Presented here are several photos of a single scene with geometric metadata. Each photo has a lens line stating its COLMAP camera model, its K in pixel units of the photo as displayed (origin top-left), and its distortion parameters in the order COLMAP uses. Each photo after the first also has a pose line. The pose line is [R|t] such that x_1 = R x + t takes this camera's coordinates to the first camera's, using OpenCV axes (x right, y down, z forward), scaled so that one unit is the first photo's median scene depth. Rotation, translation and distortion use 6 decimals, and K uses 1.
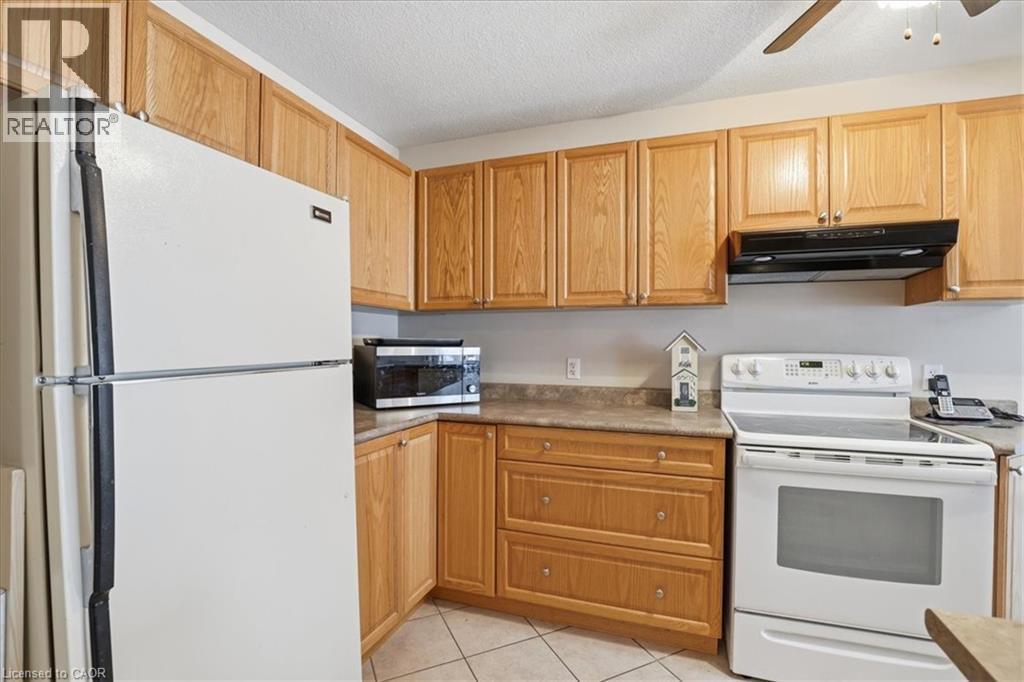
lens RADIAL K [[470.0, 0, 517.0], [0, 470.0, 343.0], [0, 0, 1]] dist [-0.040881, 0.008851]
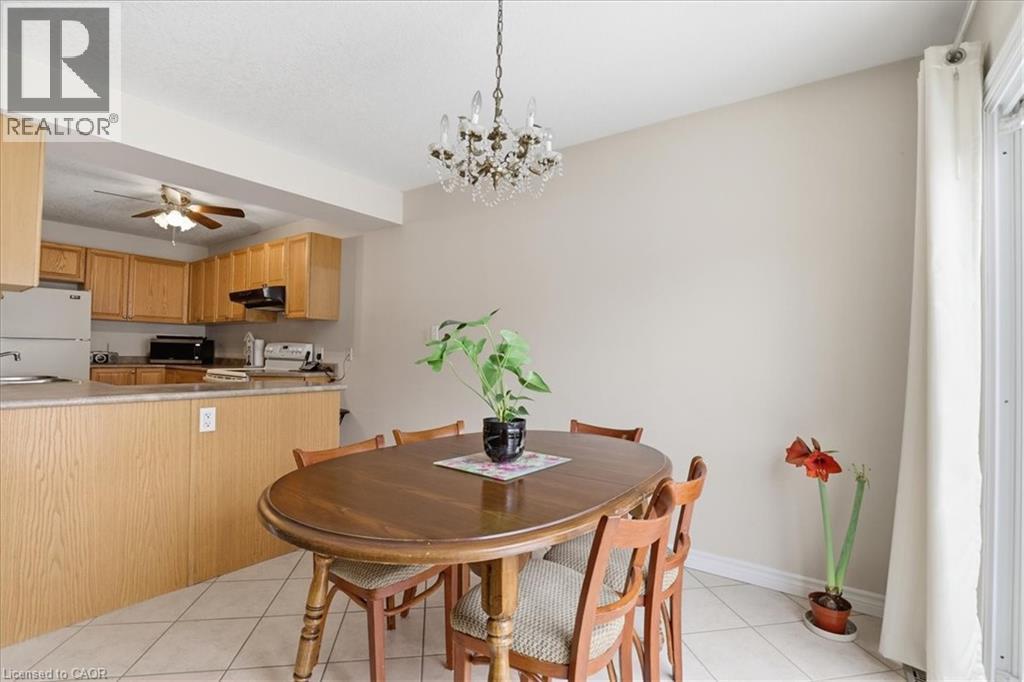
lens RADIAL K [[470.0, 0, 517.0], [0, 470.0, 343.0], [0, 0, 1]] dist [-0.040881, 0.008851]
pose [[0.960631, 0.008693, -0.277691, 2.255170], [-0.015380, 0.999642, -0.021911, 0.054541], [0.277401, 0.025319, 0.960421, -0.815997]]
